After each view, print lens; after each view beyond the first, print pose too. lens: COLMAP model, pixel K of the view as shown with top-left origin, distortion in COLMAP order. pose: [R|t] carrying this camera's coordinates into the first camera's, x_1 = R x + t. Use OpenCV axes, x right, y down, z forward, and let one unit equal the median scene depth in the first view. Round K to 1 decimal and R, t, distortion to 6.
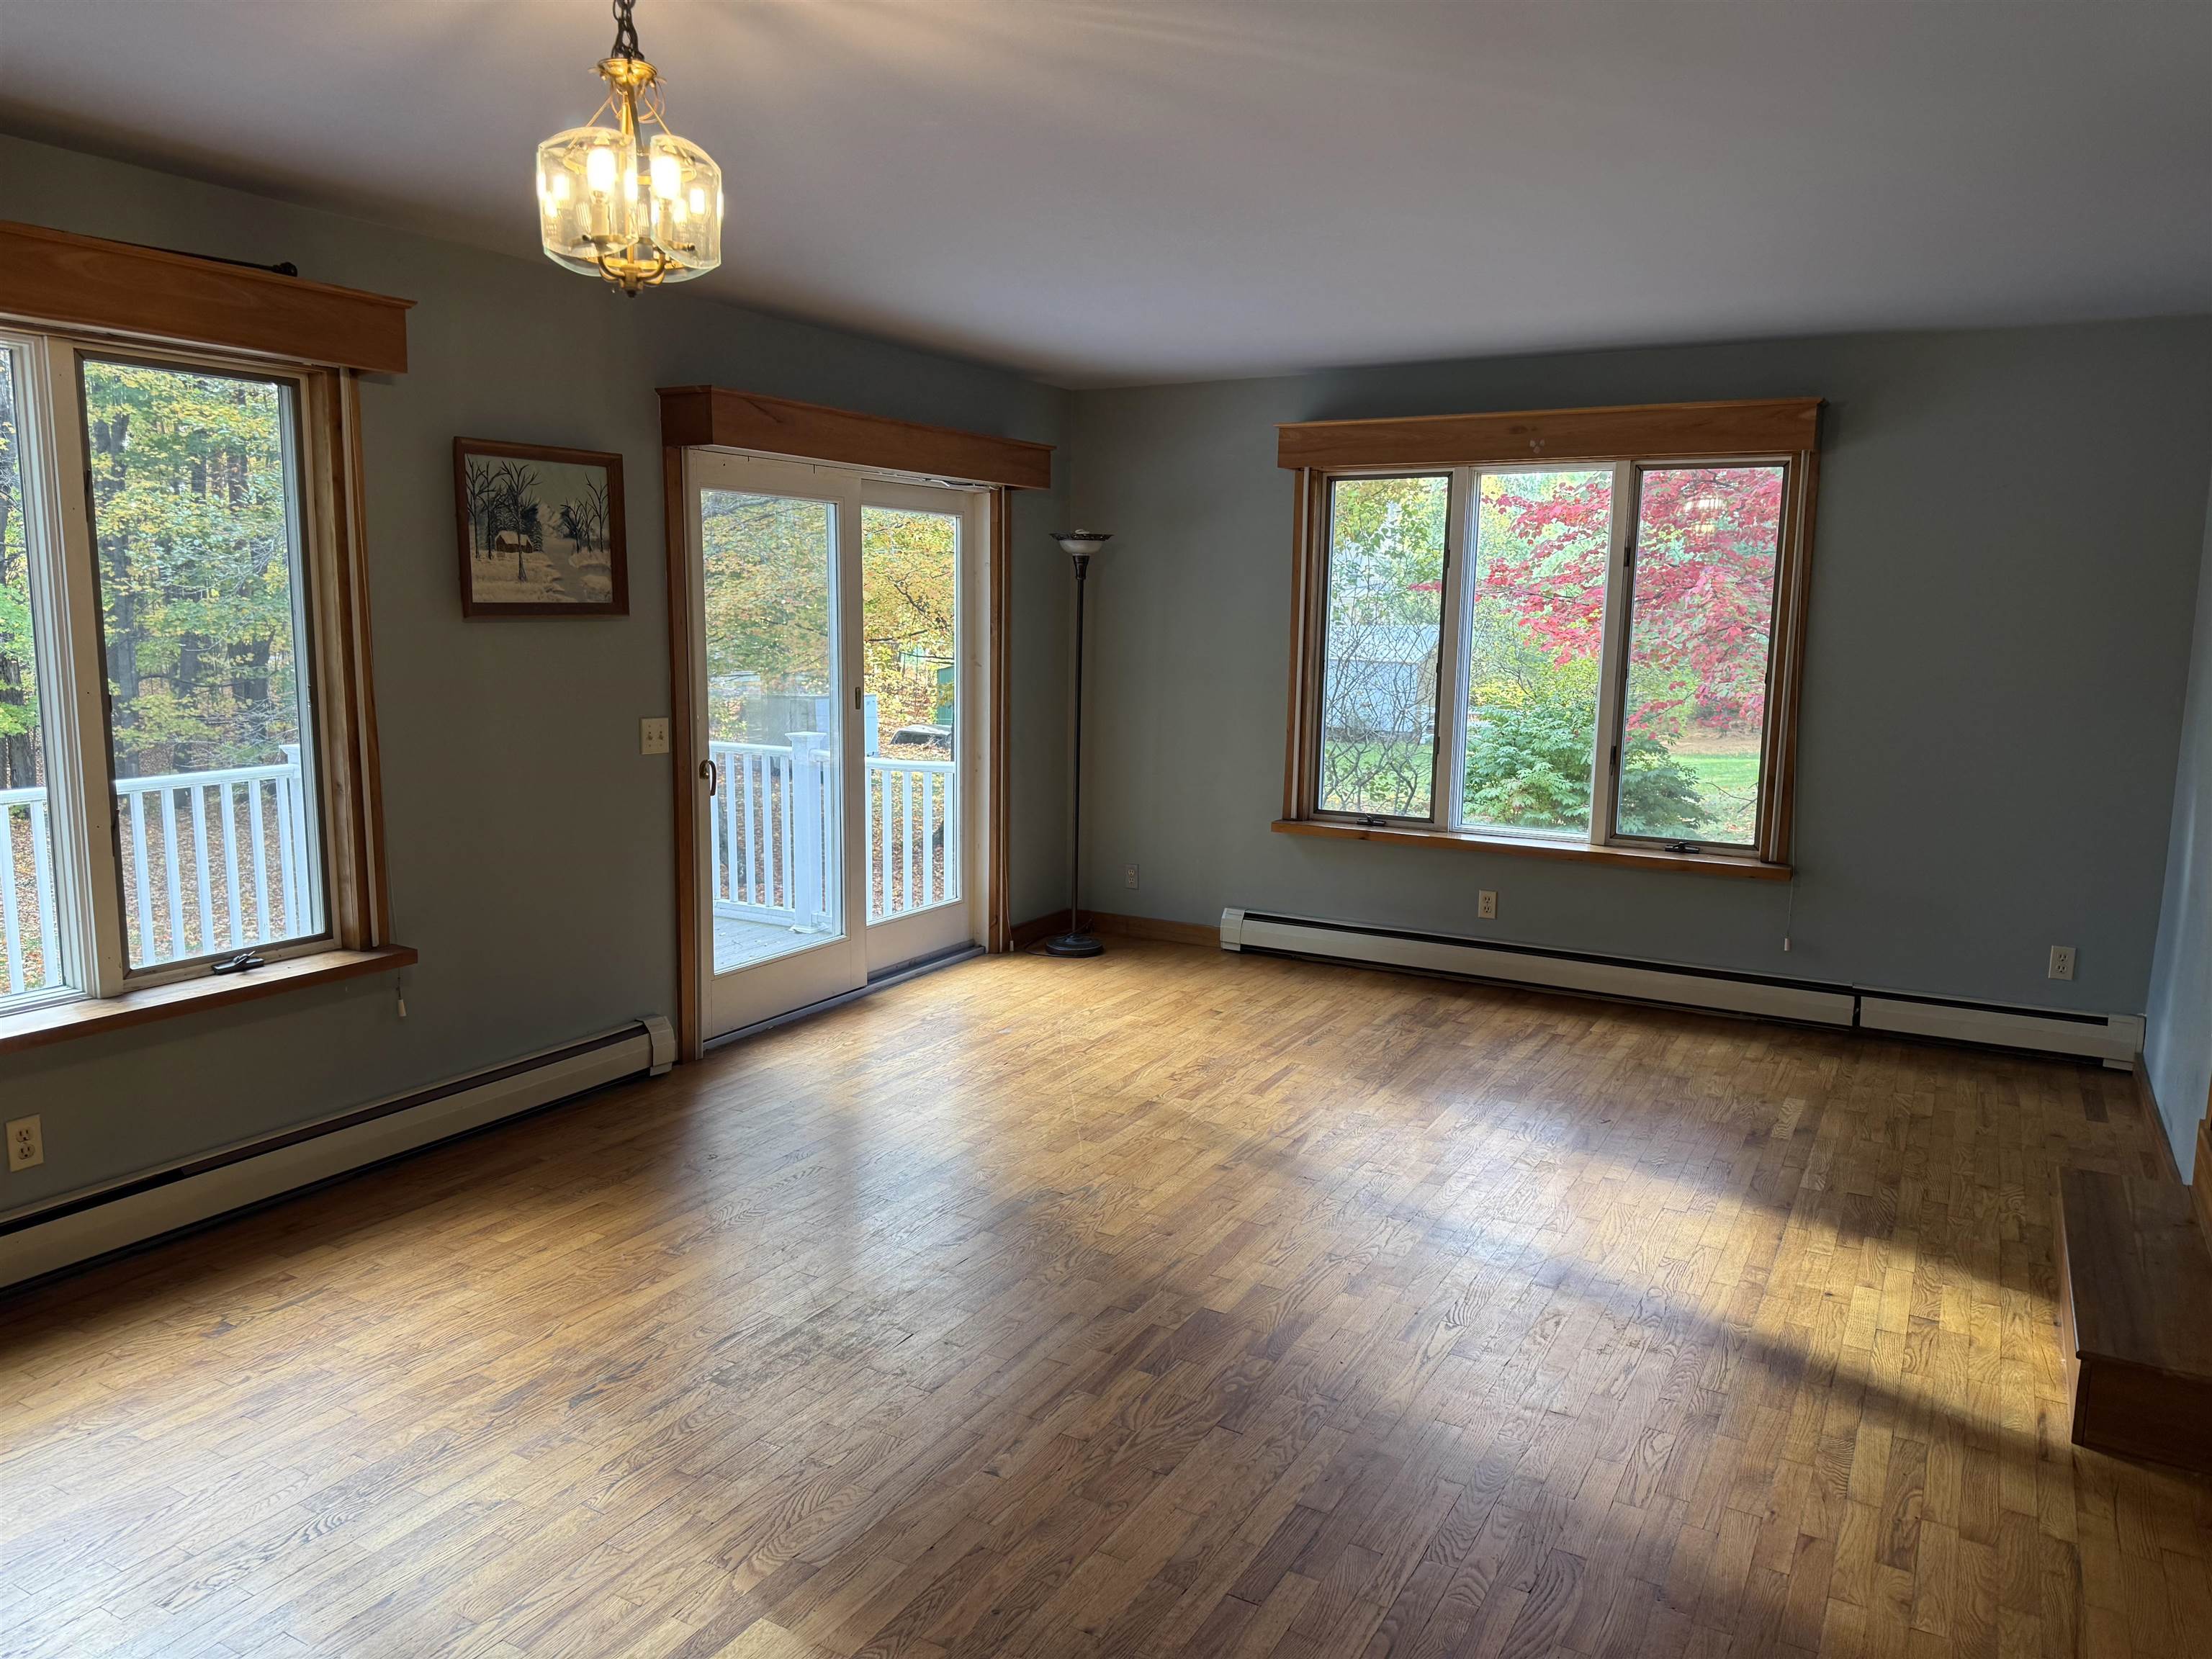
lens RADIAL K [[1538.0, 0, 1106.0], [0, 1538.0, 829.5], [0, 0, 1]] dist [0.039734, -0.048837]
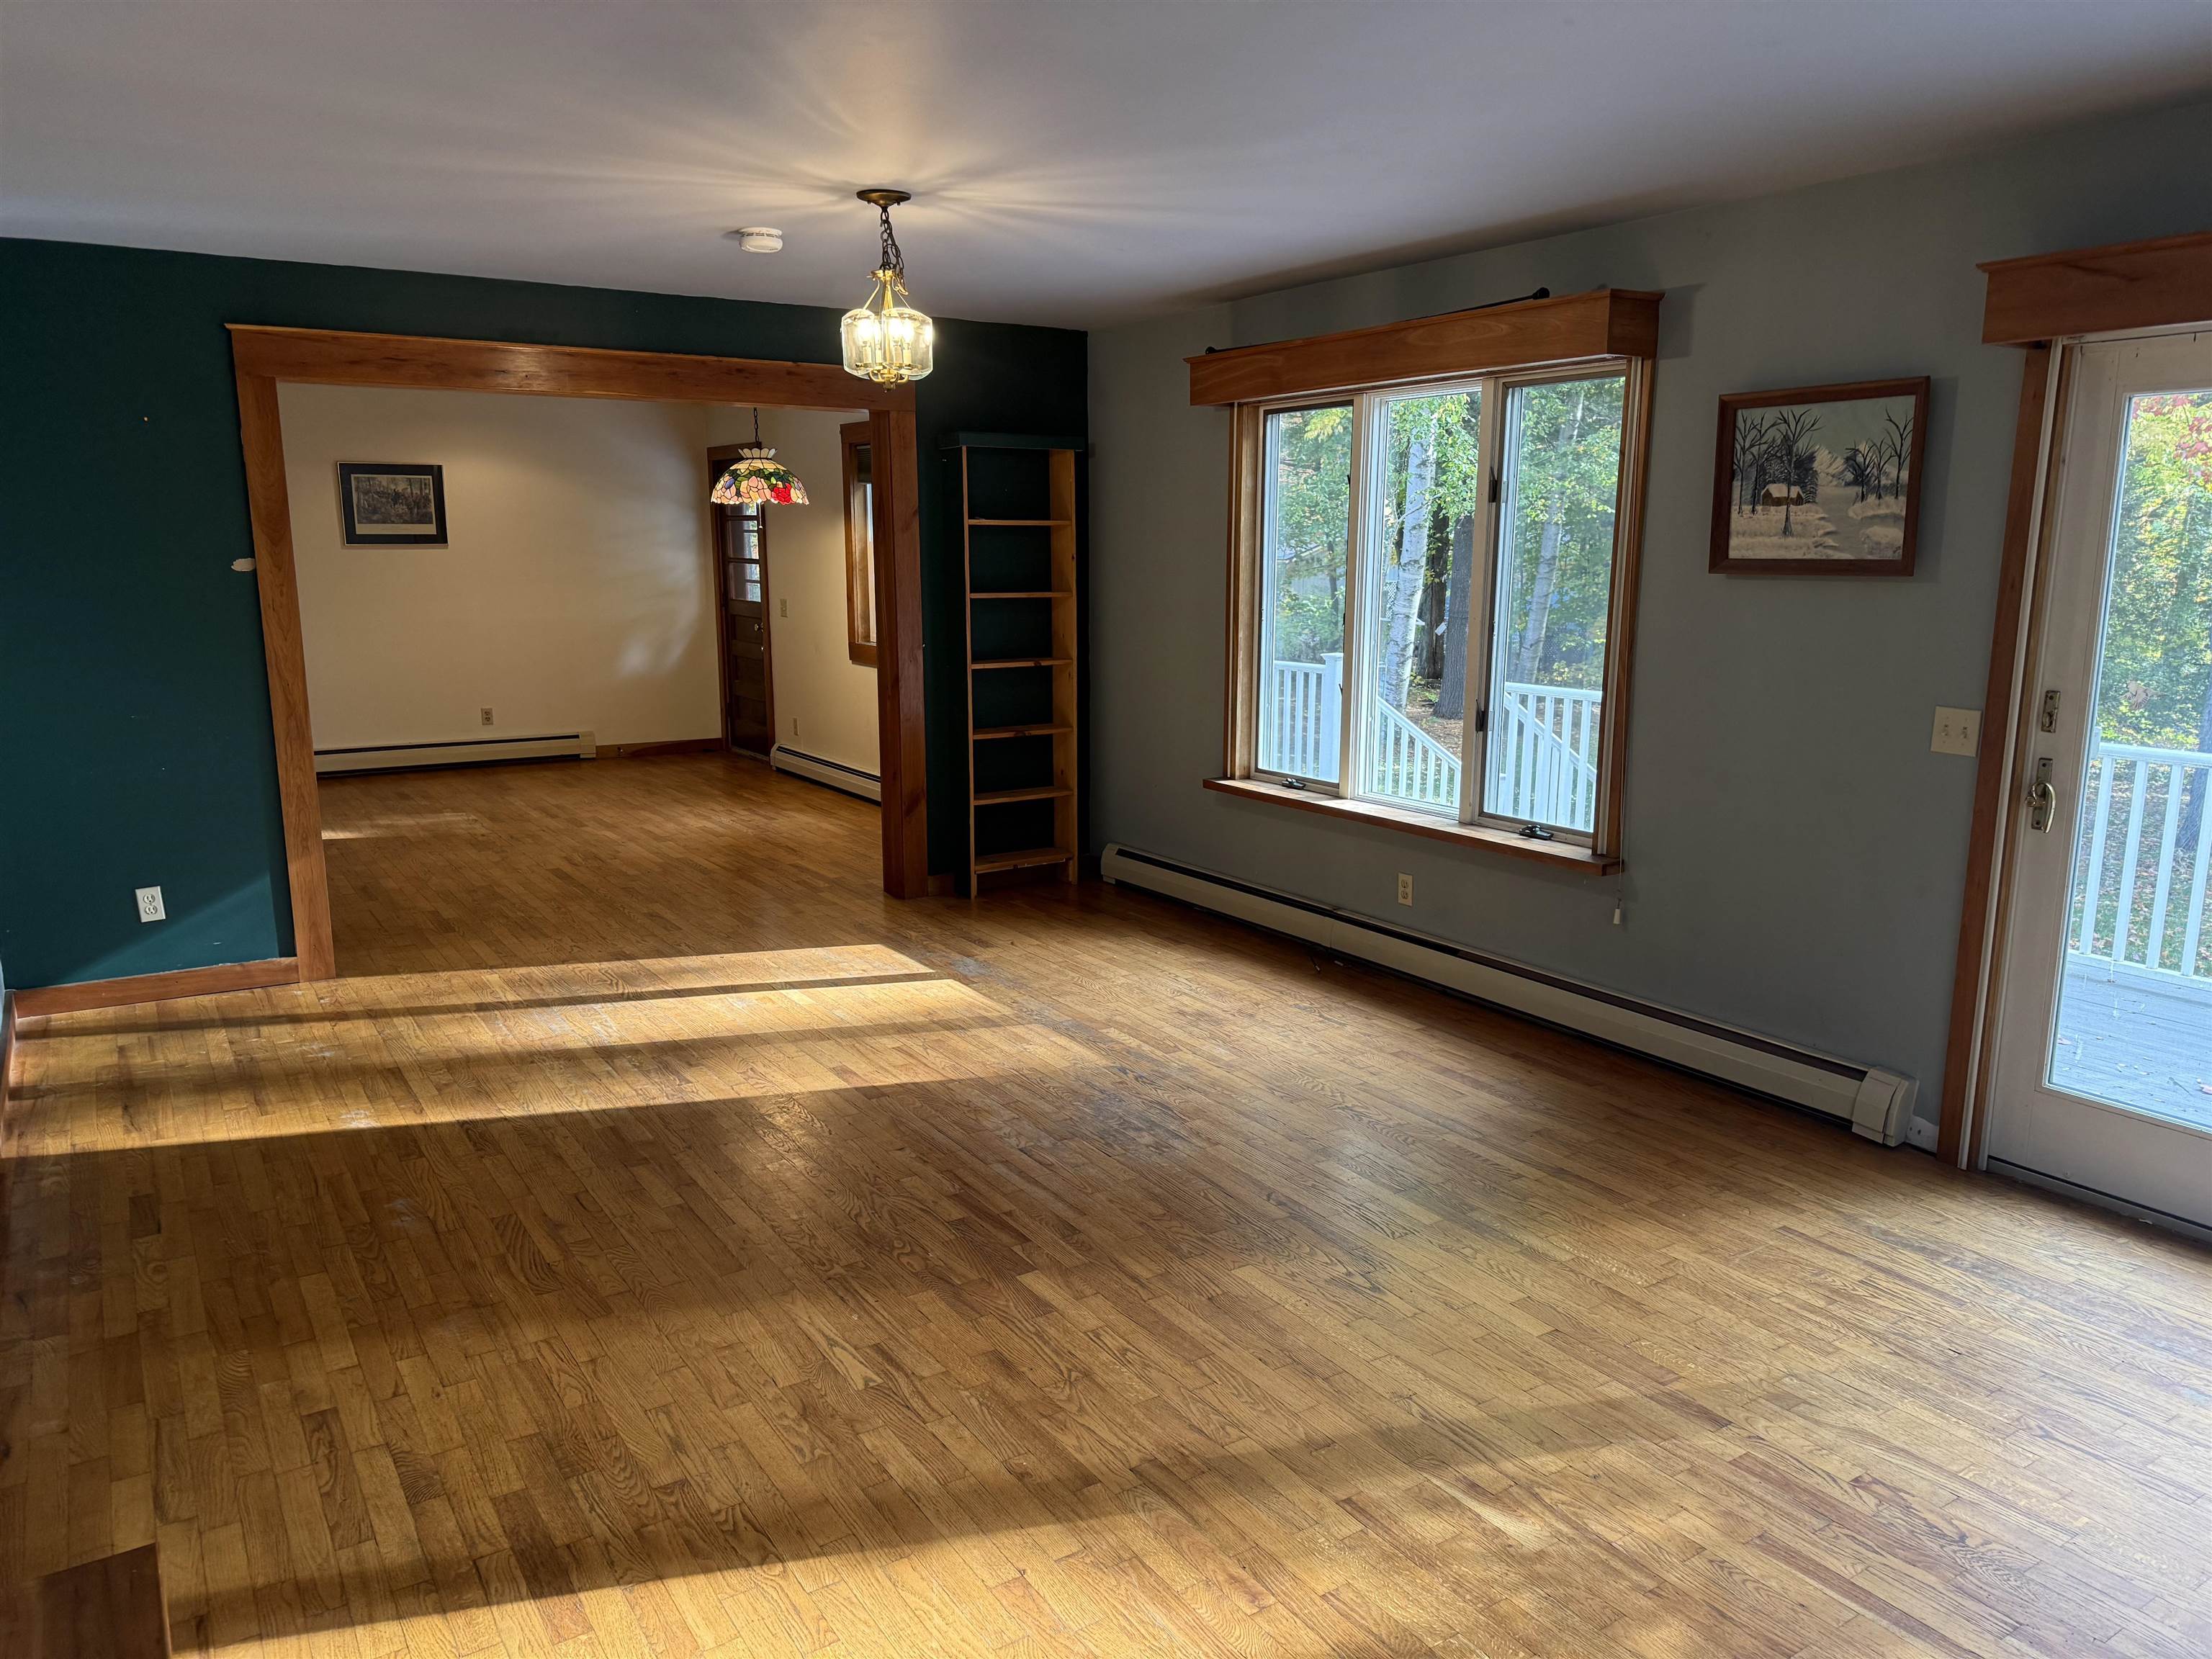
lens RADIAL K [[1535.7, 0, 1106.0], [0, 1535.7, 829.5], [0, 0, 1]] dist [0.143073, -0.282213]
pose [[-0.462140, 0.151186, -0.873824, 0.683447], [-0.137066, 0.961342, 0.238818, -0.161664], [0.876150, 0.230140, -0.423552, 1.097042]]
